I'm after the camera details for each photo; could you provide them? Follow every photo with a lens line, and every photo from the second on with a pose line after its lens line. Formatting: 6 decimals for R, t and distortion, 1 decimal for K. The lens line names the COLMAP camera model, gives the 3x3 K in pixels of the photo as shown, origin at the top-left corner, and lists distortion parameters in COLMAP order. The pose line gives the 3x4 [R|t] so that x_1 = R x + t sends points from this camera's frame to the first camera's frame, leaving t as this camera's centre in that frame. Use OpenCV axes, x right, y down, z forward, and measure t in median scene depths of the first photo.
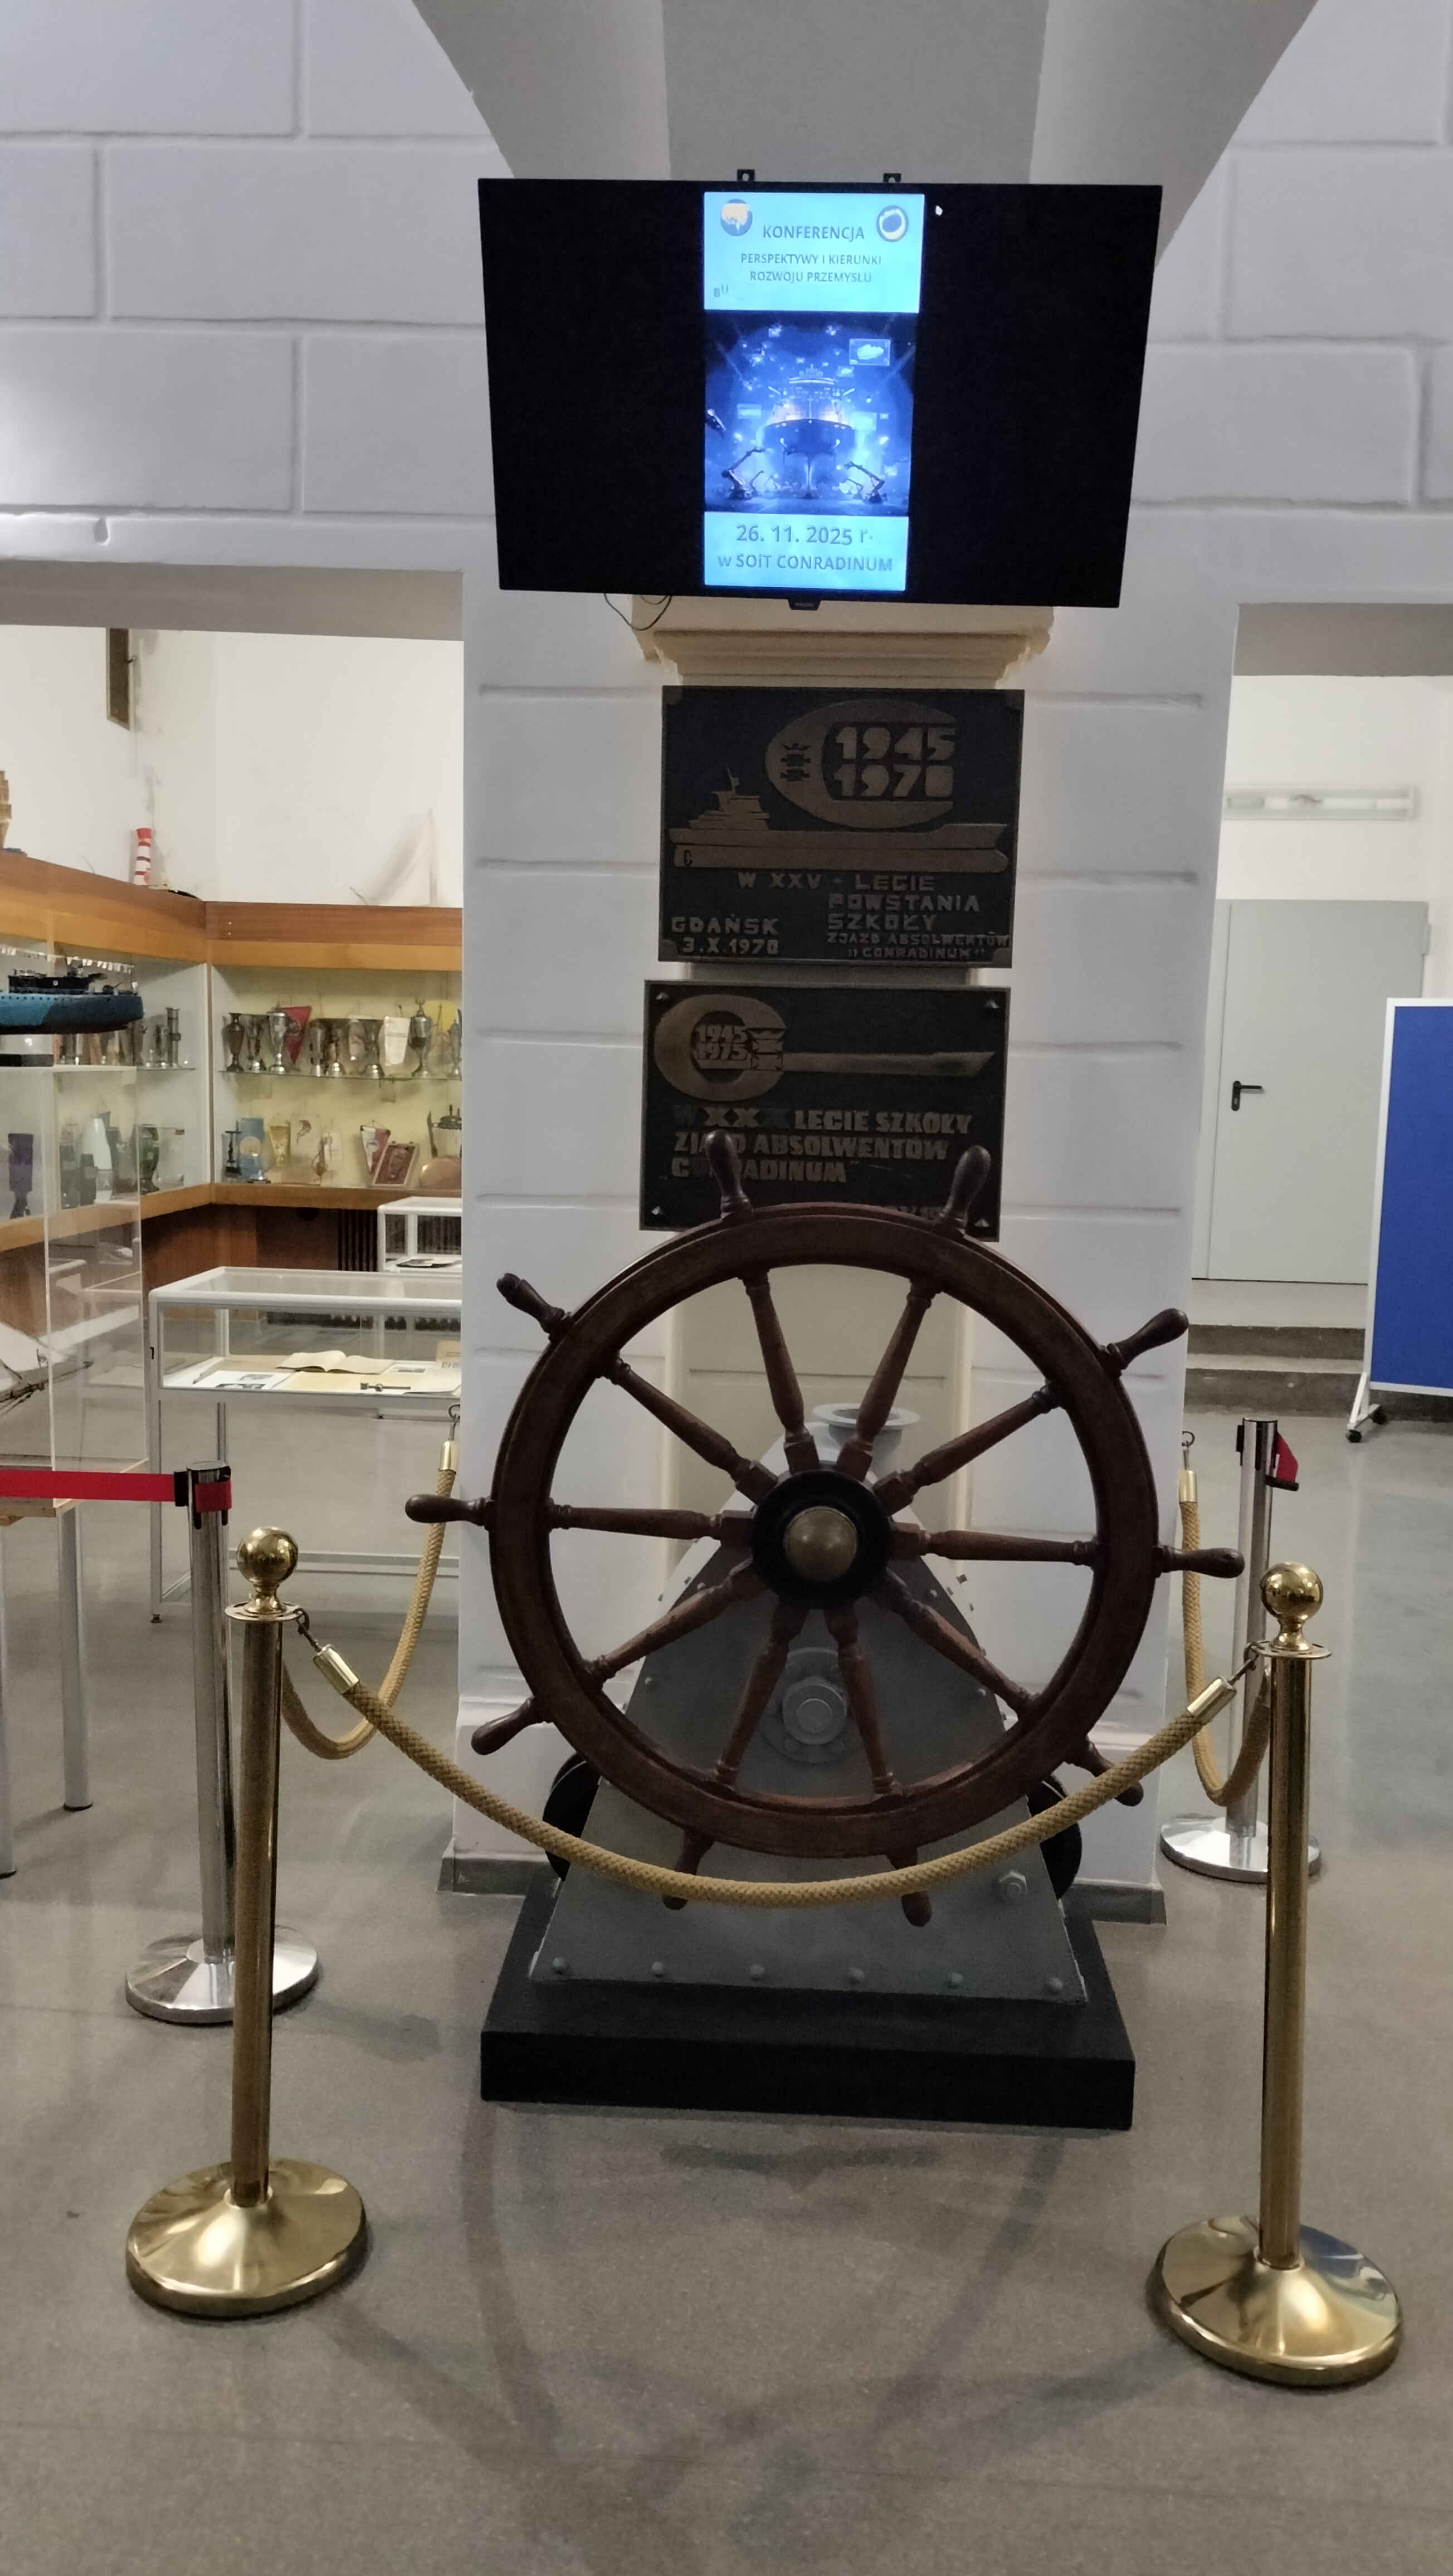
lens RADIAL K [[2005.3, 0, 719.8], [0, 2005.3, 1297.6], [0, 0, 1]] dist [0.051102, -0.079518]
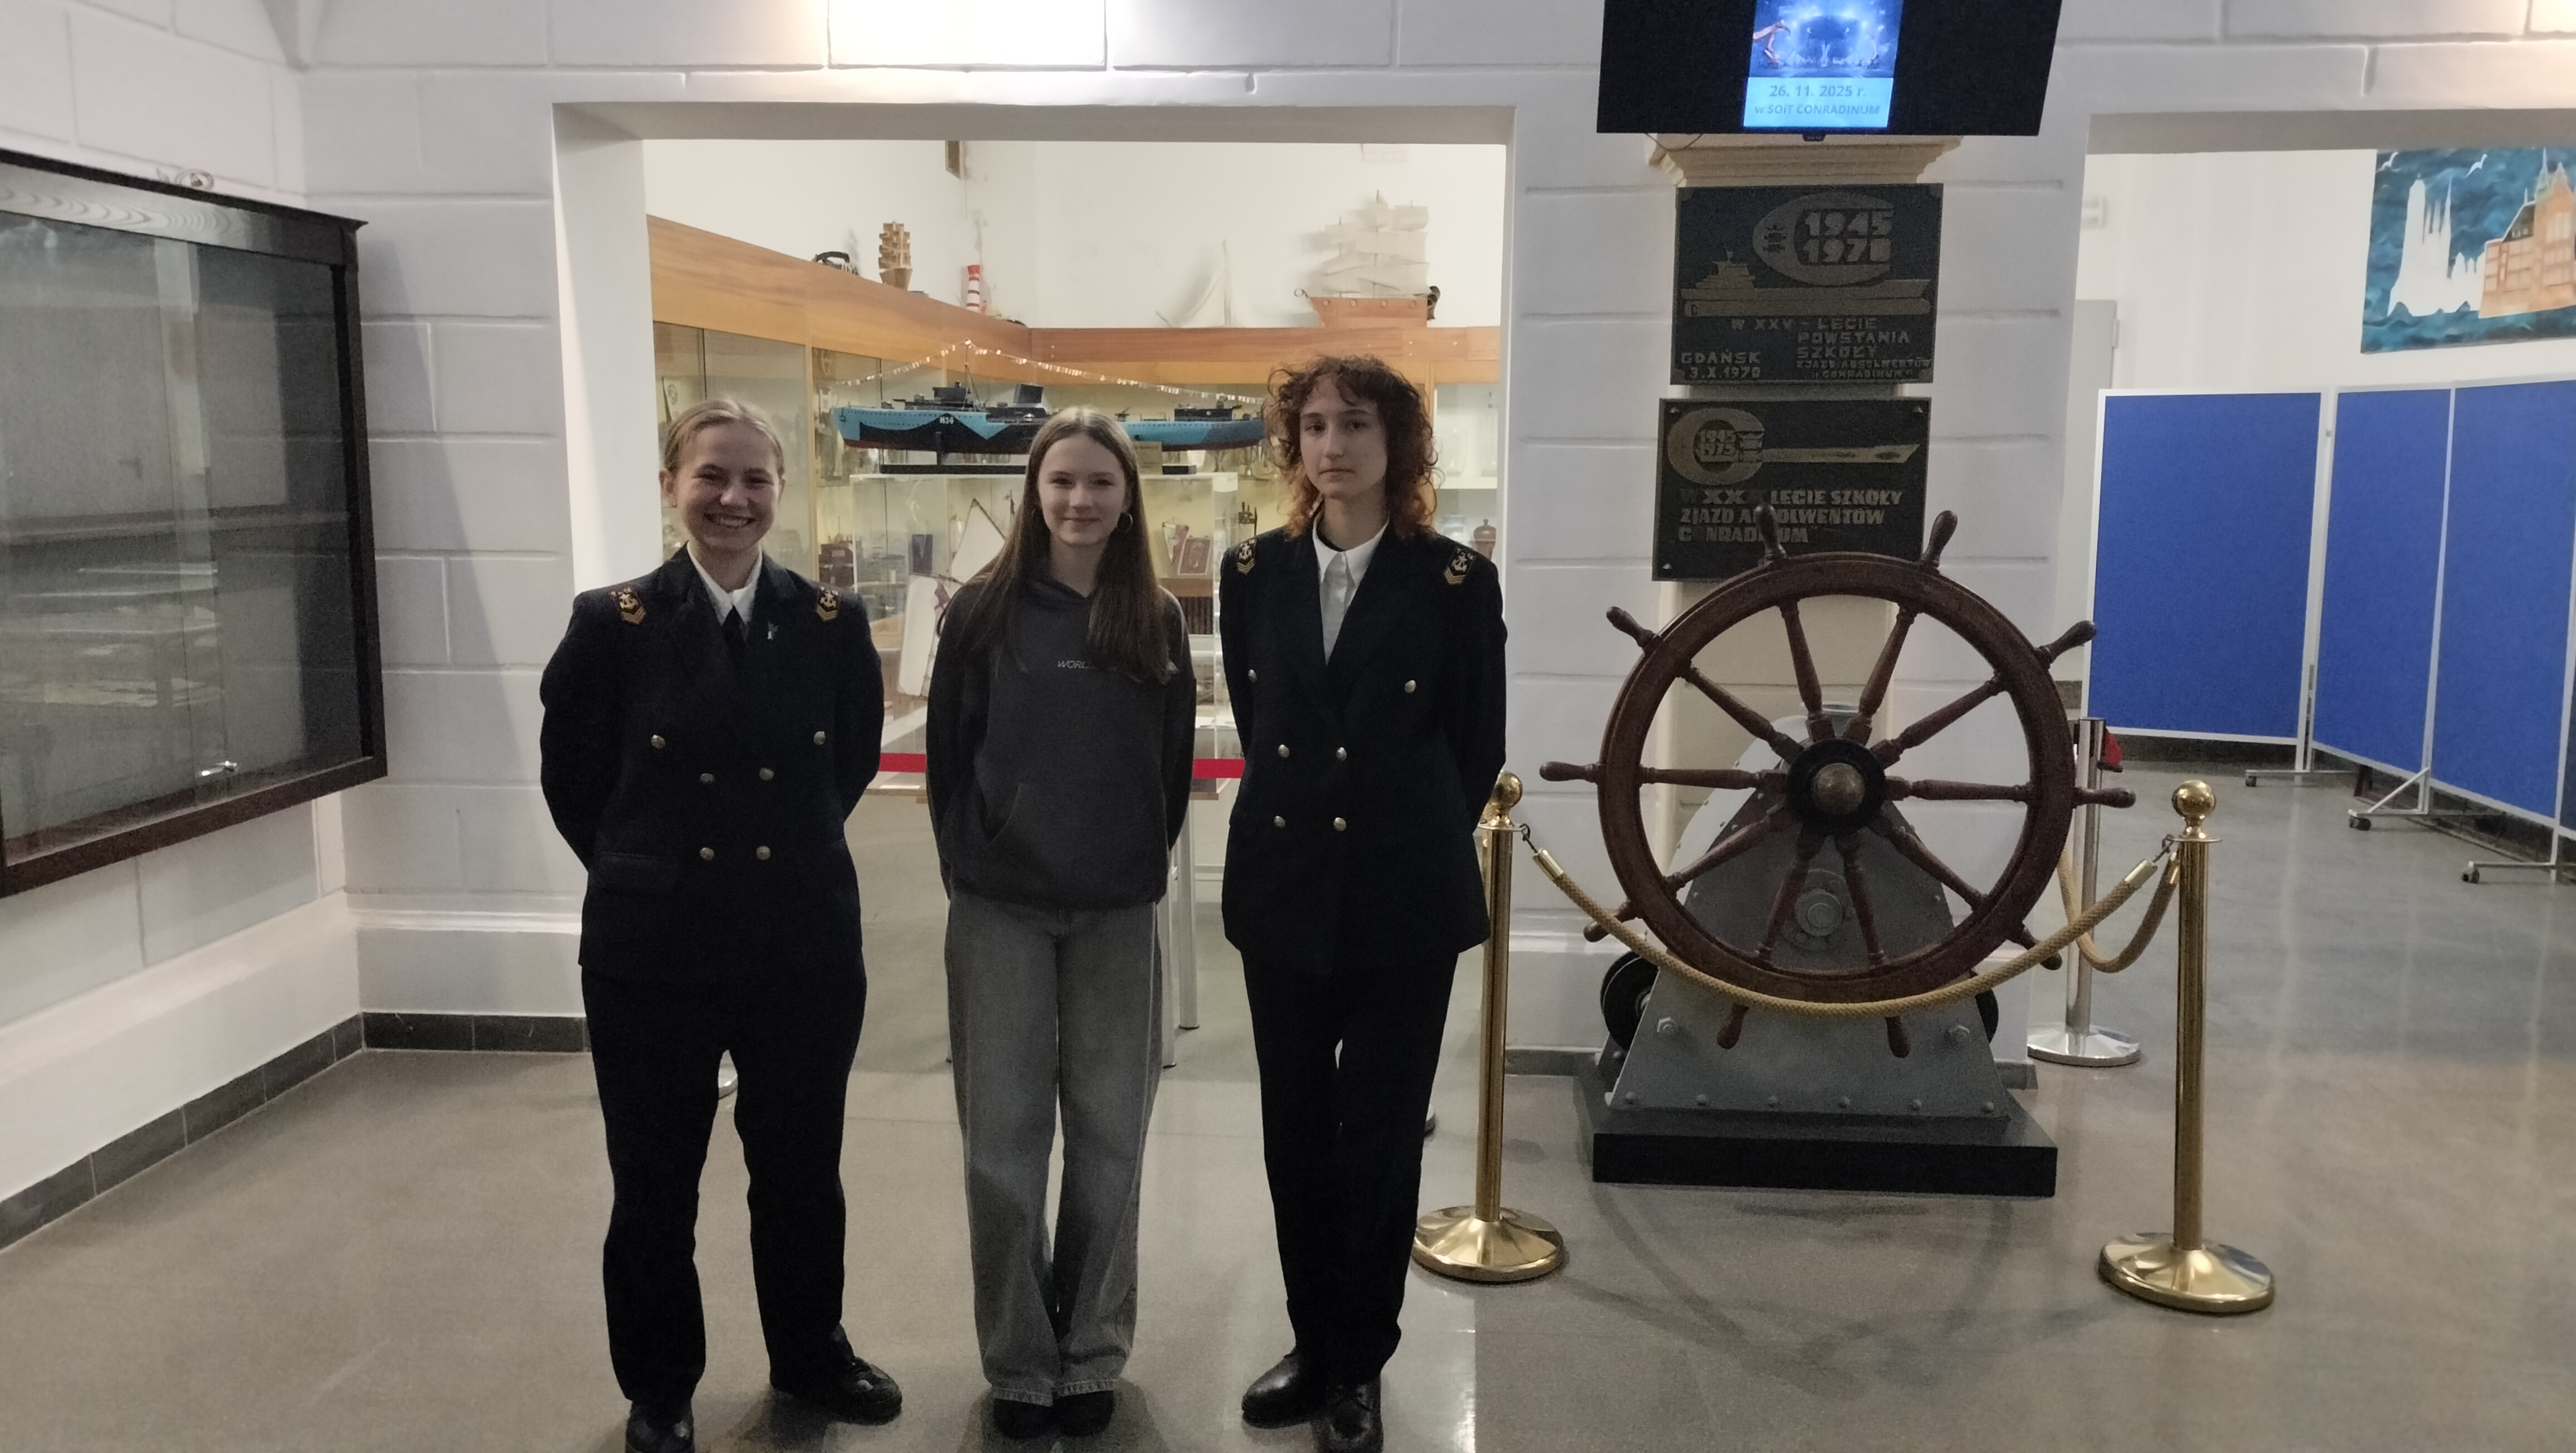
lens RADIAL K [[2005.3, 0, 1277.1], [0, 2005.3, 714.5], [0, 0, 1]] dist [0.051102, -0.079518]
pose [[0.999464, -0.020158, -0.025782, -0.305311], [0.020400, 0.999750, 0.009136, 0.046313], [0.025591, -0.009657, 0.999626, -0.444594]]
